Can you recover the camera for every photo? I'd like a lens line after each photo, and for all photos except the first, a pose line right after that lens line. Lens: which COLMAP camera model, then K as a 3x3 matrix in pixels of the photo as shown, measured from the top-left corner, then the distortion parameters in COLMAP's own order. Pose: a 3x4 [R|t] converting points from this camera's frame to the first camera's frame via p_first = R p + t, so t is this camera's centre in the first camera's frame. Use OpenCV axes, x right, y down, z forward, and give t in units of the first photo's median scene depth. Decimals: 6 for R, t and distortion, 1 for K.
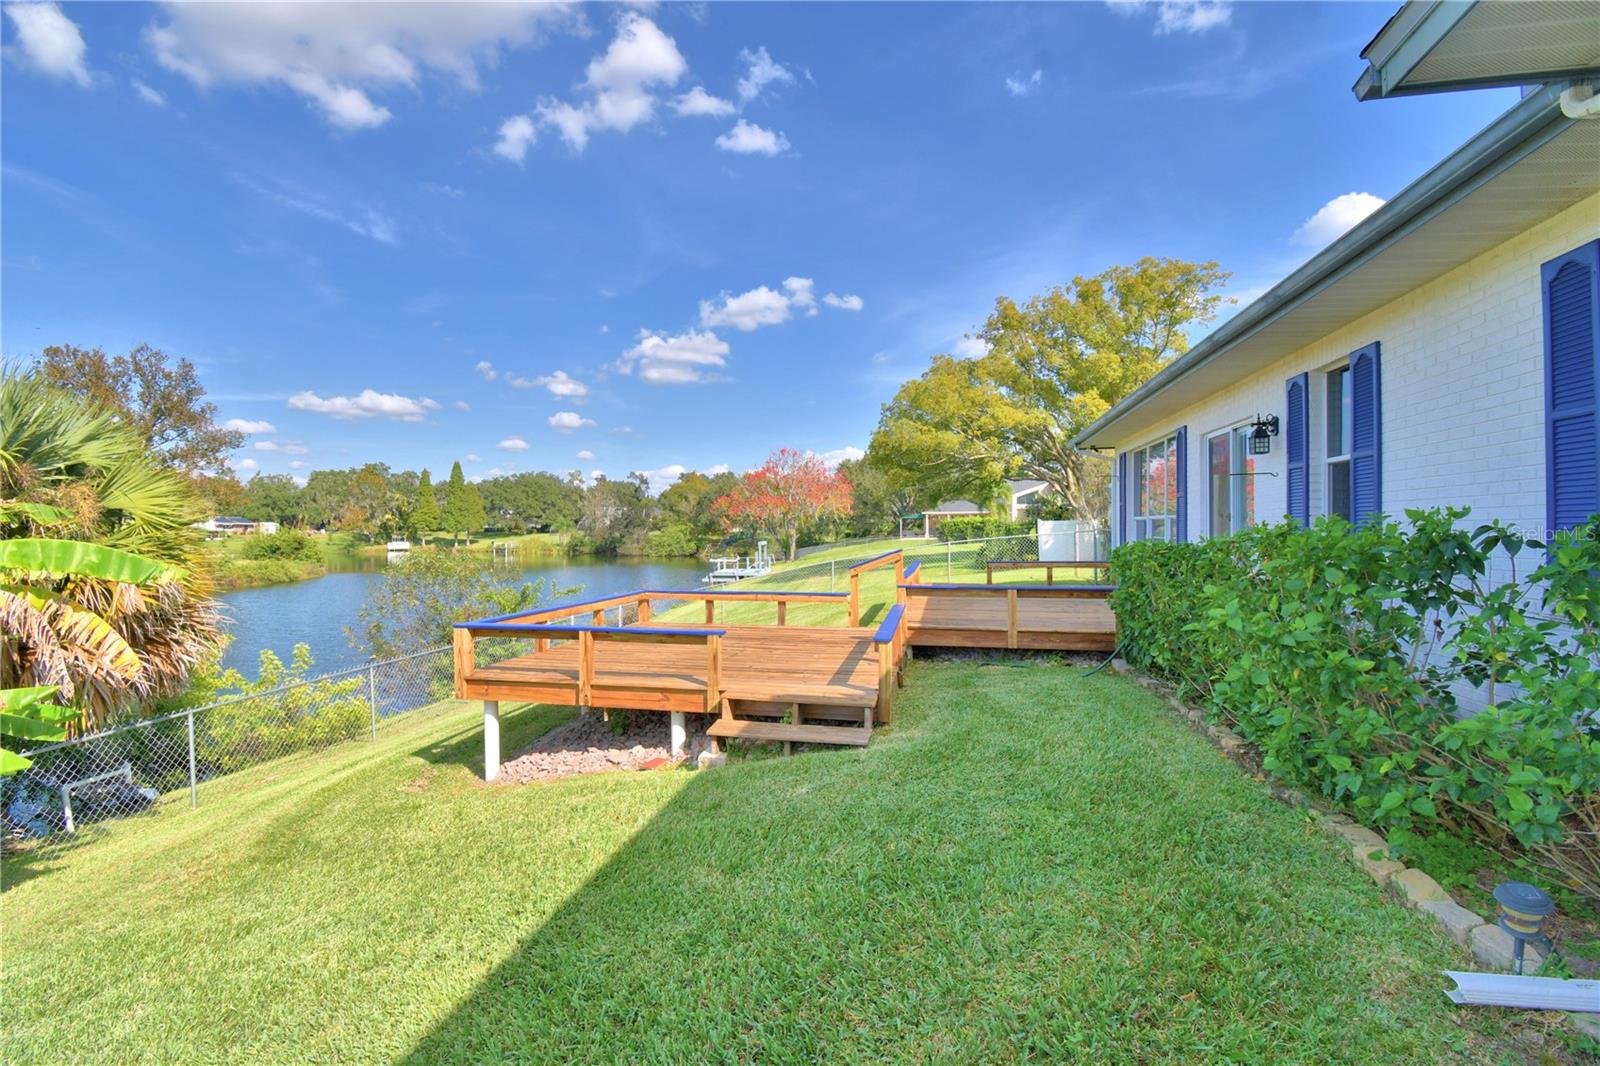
lens RADIAL K [[711.0, 0, 800.0], [0, 711.0, 533.0], [0, 0, 1]] dist [0.001029, 0.000082]
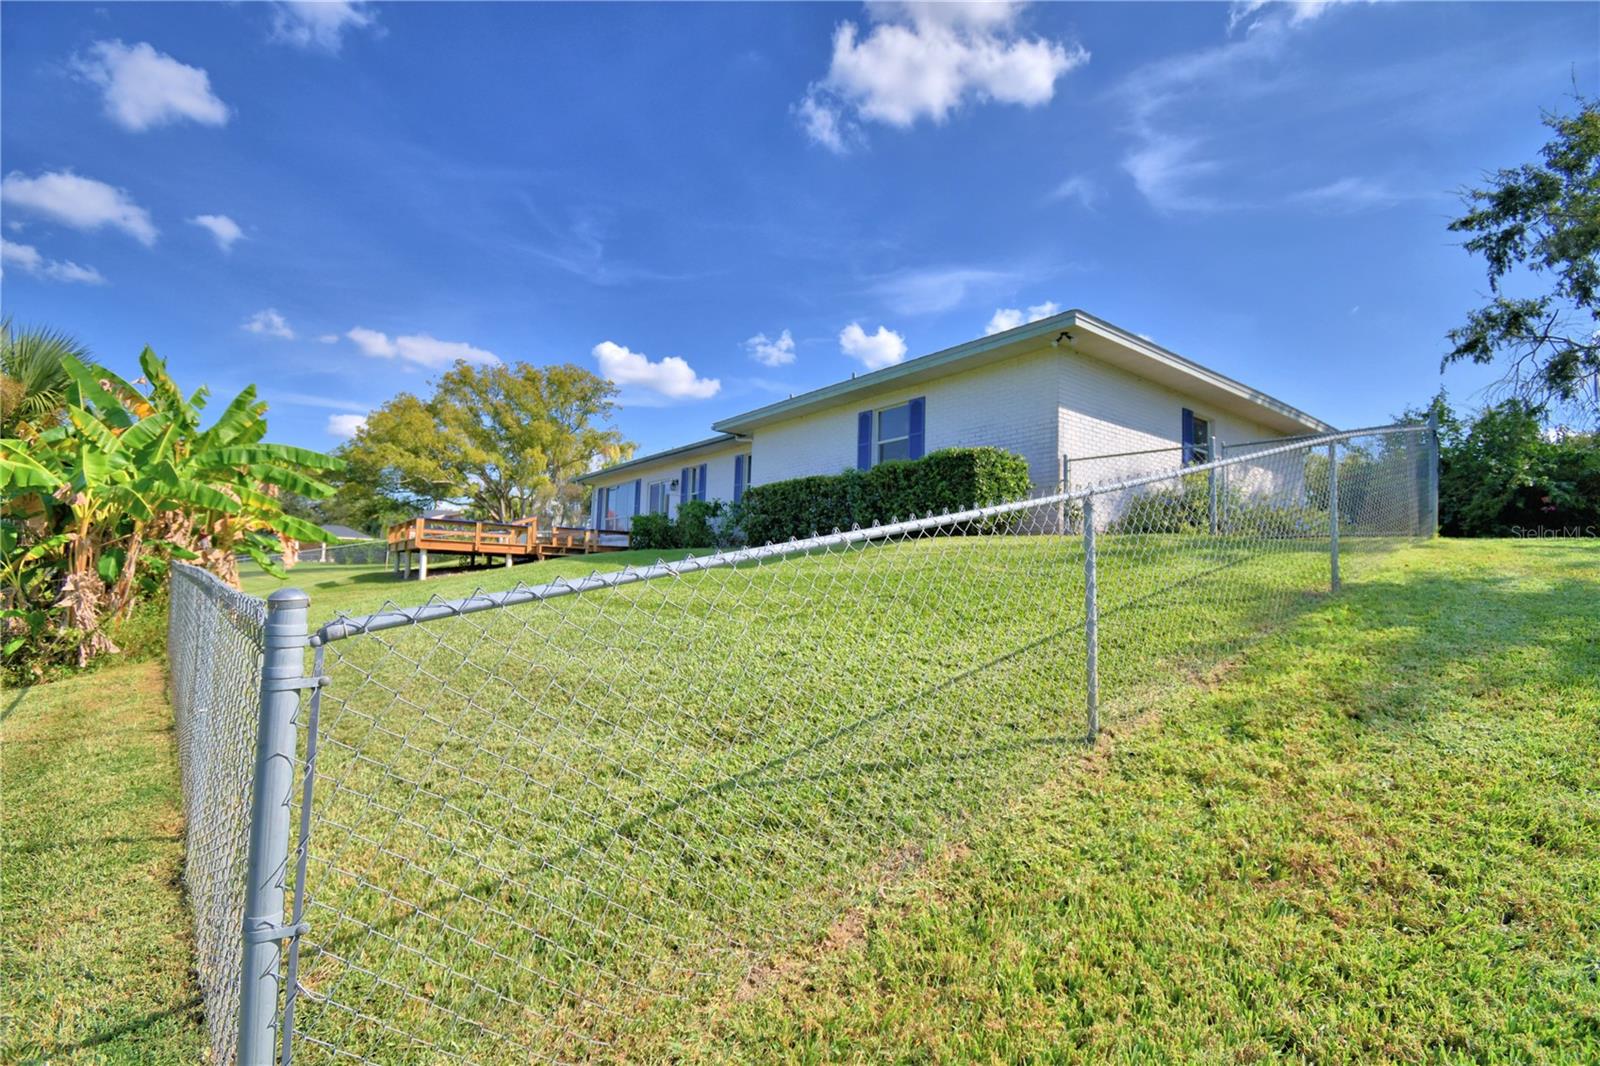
lens RADIAL K [[711.0, 0, 800.0], [0, 711.0, 533.0], [0, 0, 1]] dist [0.001029, 0.000082]
pose [[0.646812, 0.071286, 0.759311, -0.366018], [-0.024671, 0.997057, -0.072591, 0.077946], [-0.762251, 0.028220, 0.646667, -0.391981]]
